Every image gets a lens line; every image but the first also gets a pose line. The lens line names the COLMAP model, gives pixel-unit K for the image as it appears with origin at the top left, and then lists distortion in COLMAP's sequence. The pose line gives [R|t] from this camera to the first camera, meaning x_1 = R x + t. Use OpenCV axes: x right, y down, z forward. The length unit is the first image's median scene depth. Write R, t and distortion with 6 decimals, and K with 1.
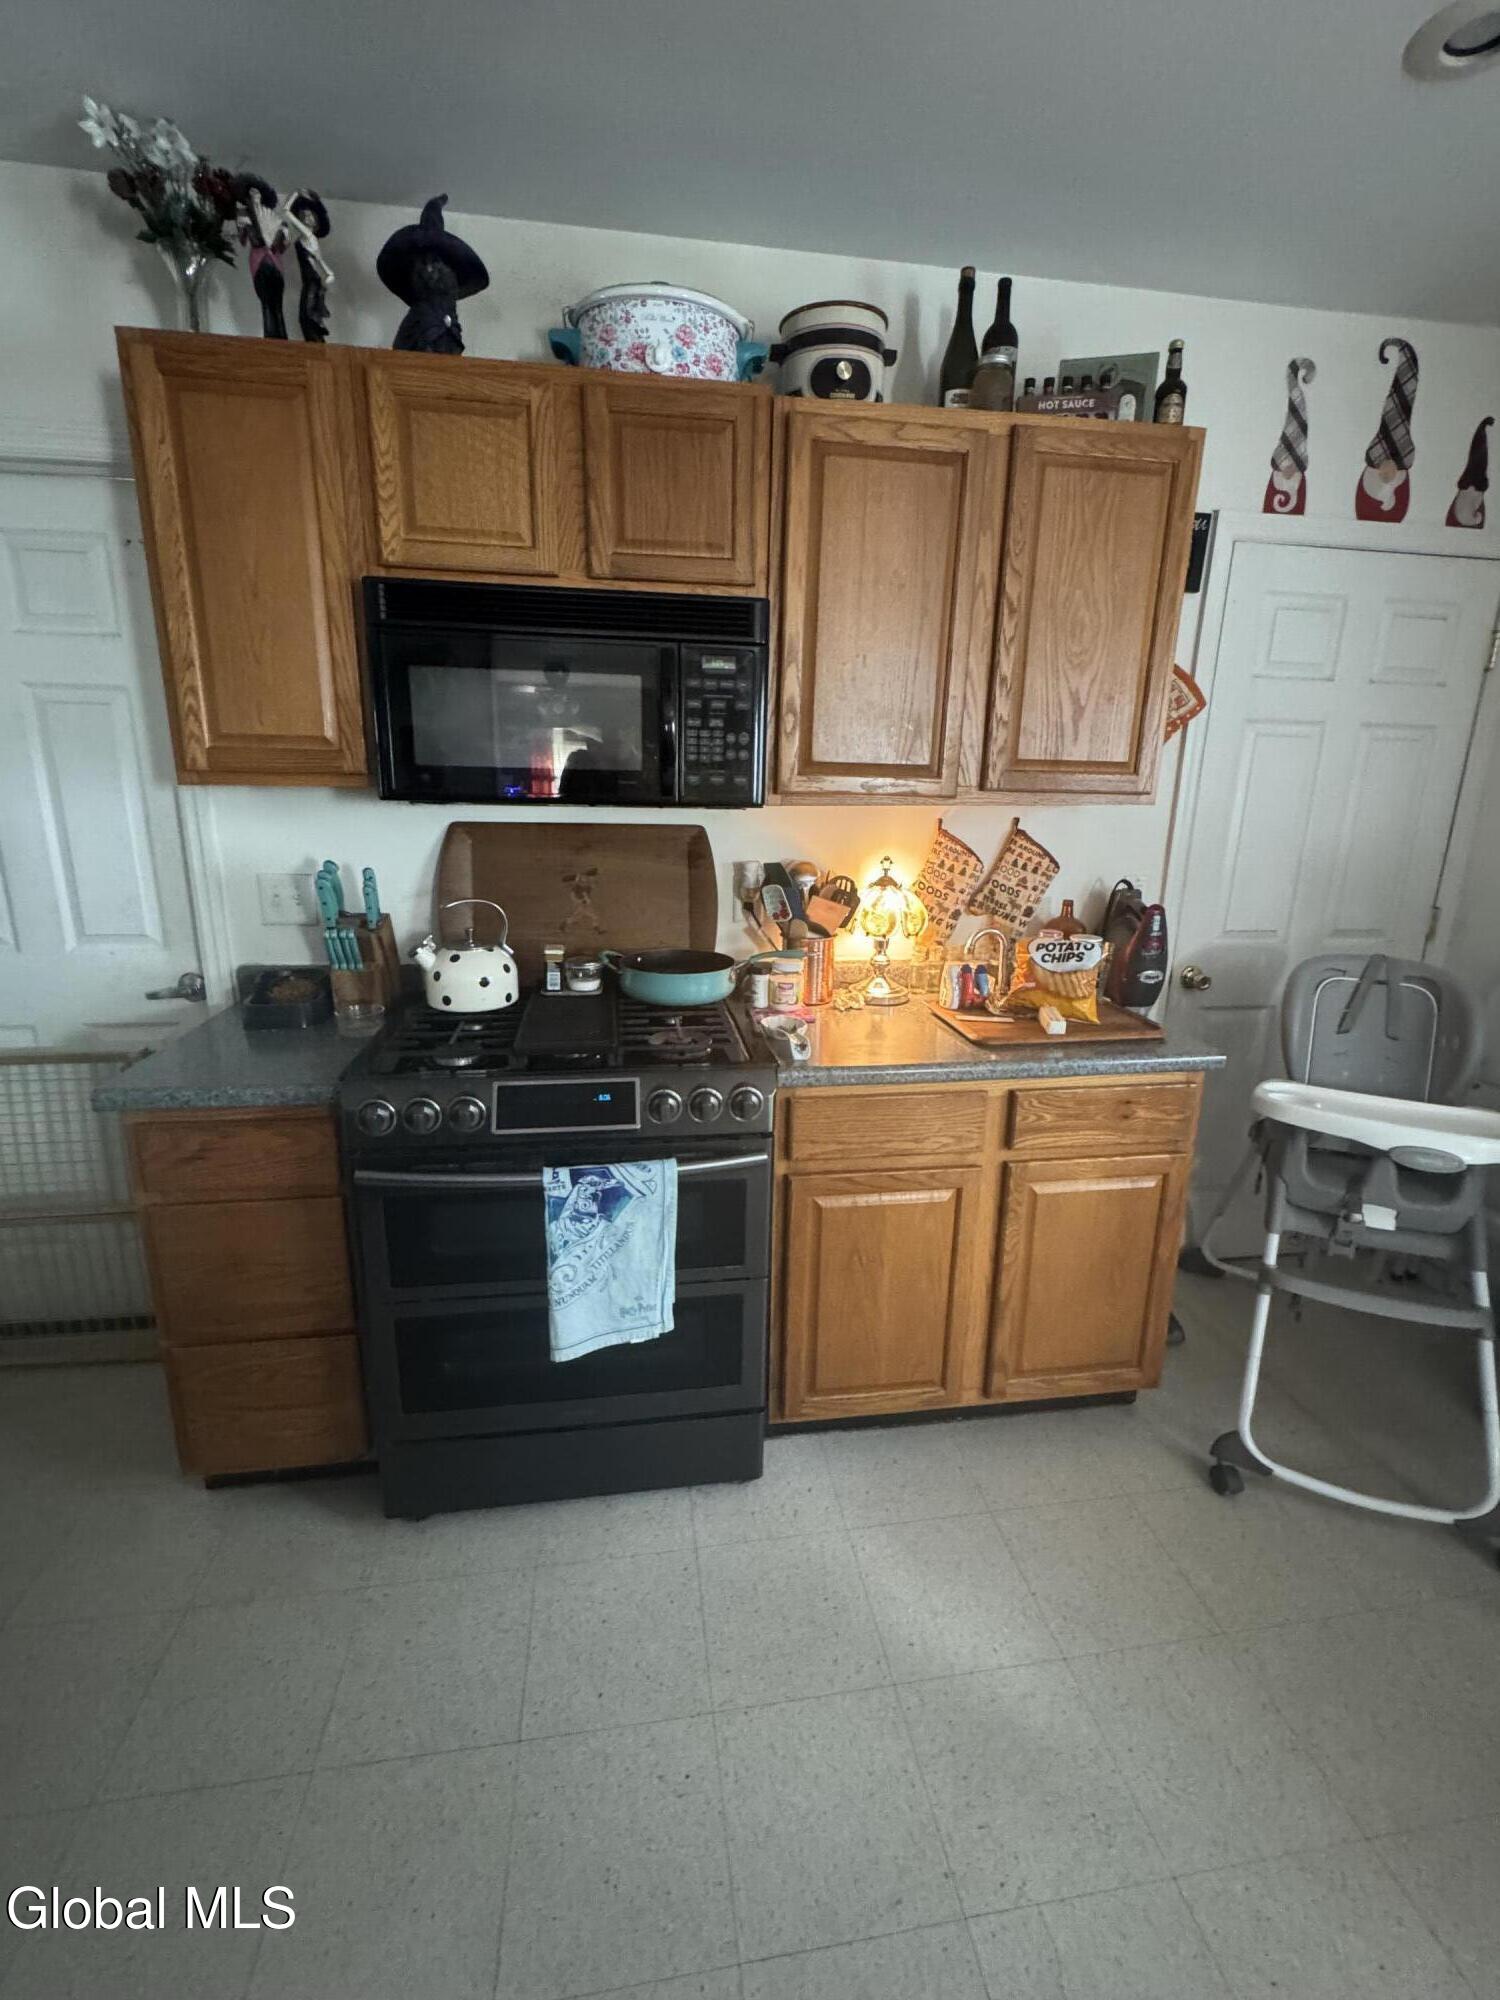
lens RADIAL K [[879.6, 0, 751.3], [0, 879.6, 997.3], [0, 0, 1]] dist [-0.002640, -0.000138]
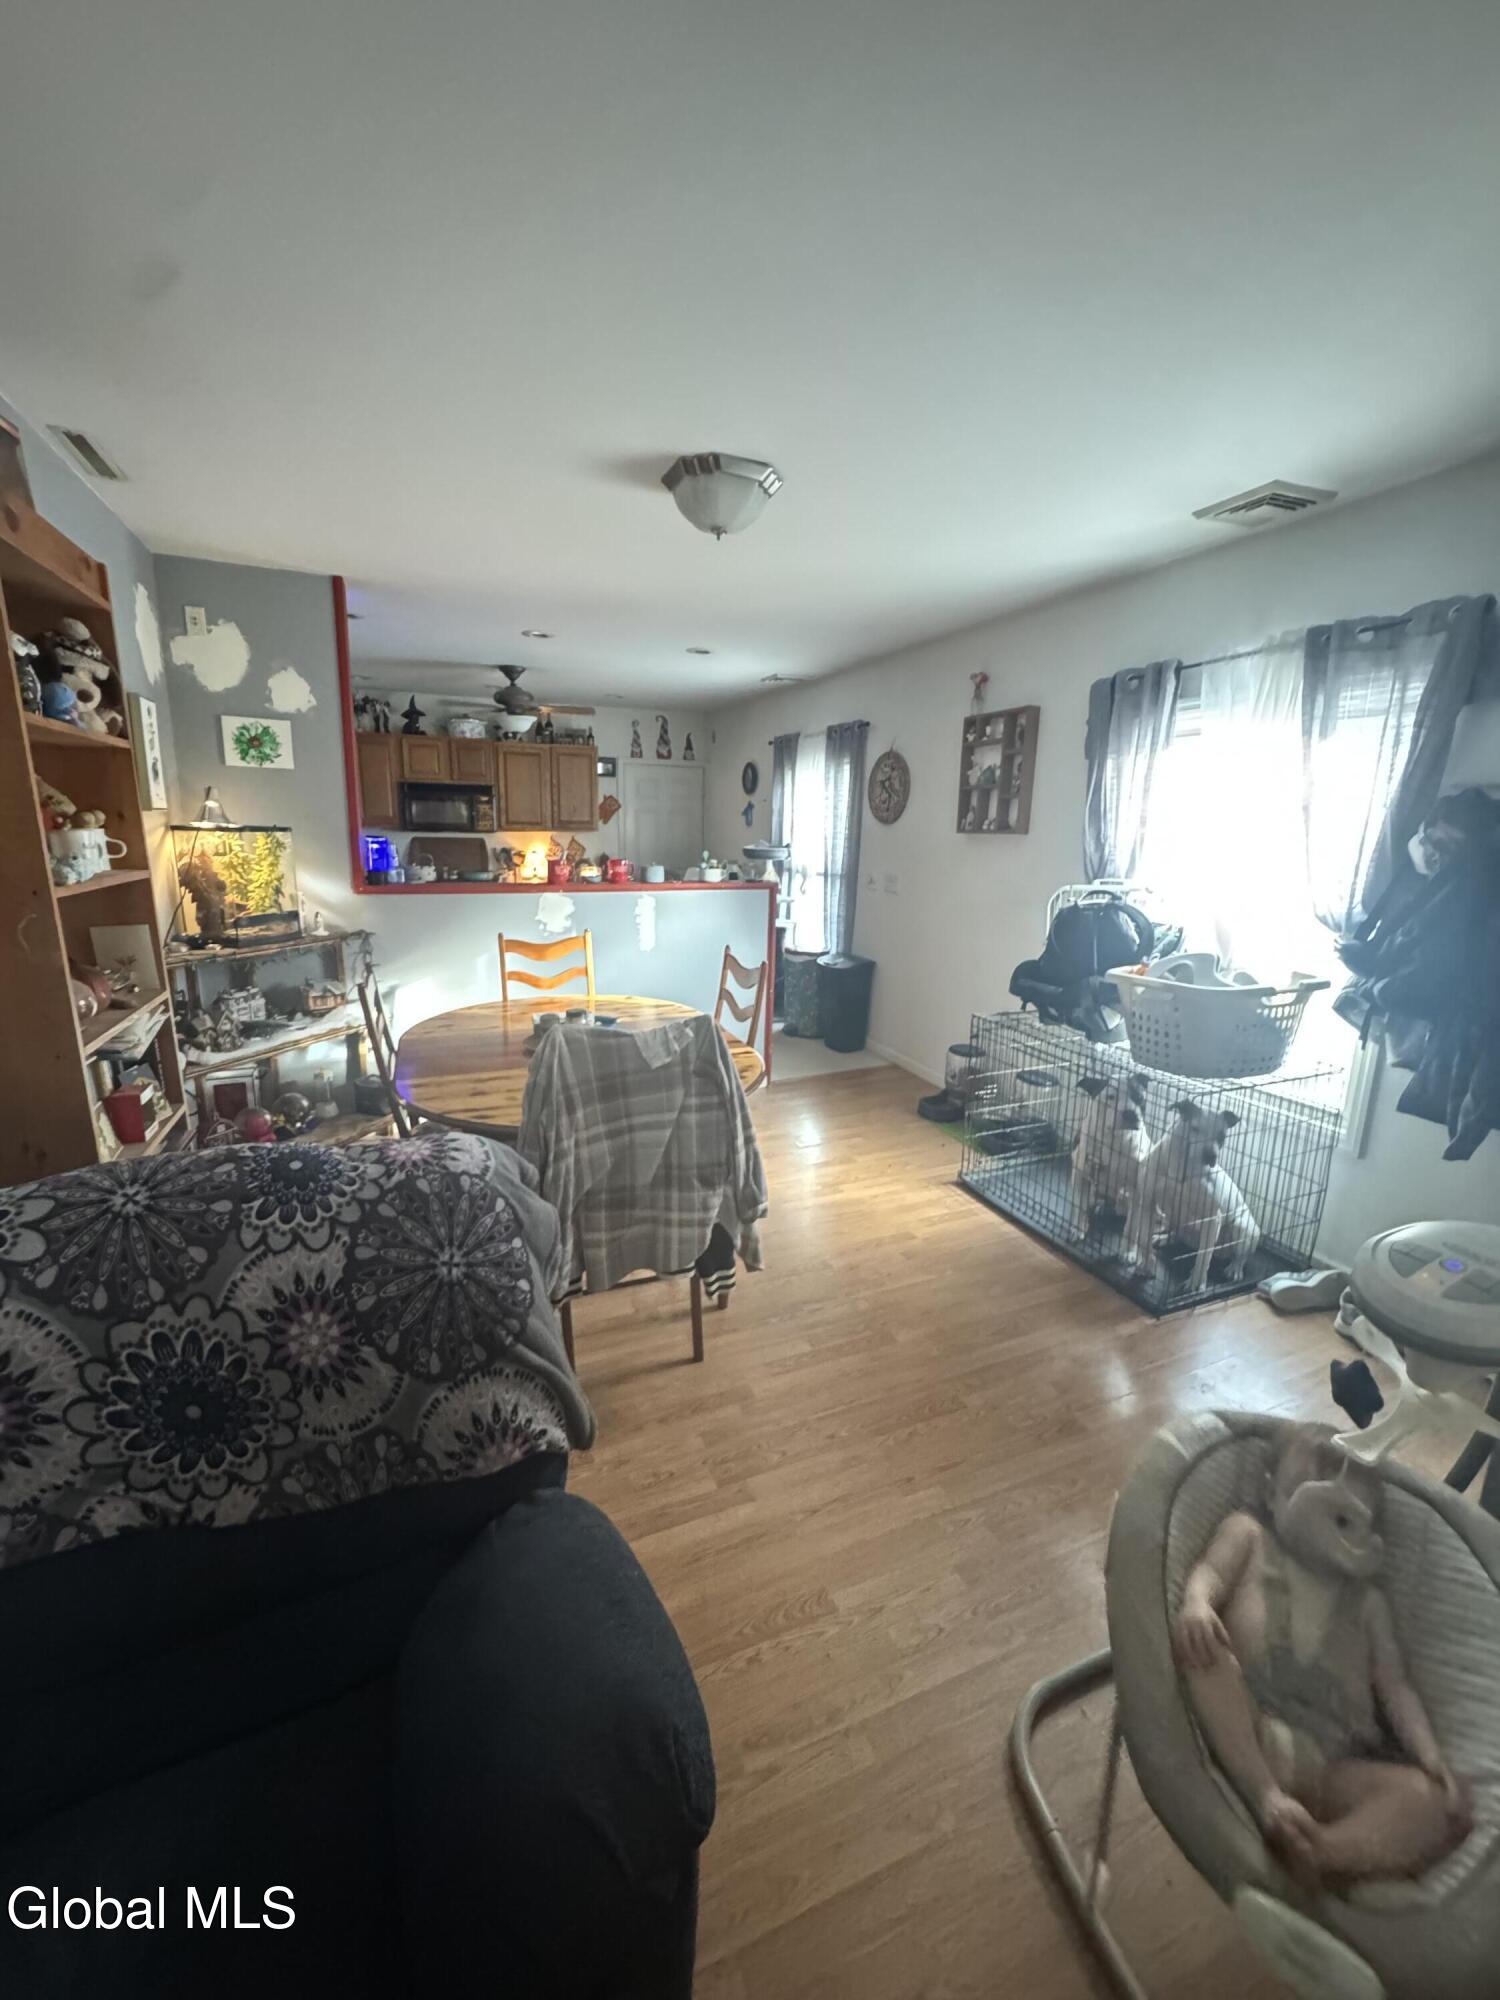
lens RADIAL K [[803.9, 0, 743.0], [0, 803.9, 1001.4], [0, 0, 1]] dist [-0.002350, -0.000045]
pose [[0.973381, -0.050727, 0.223511, 0.244736], [0.056972, 0.998143, -0.021576, 0.704654], [-0.222001, 0.033735, 0.974463, -2.841528]]
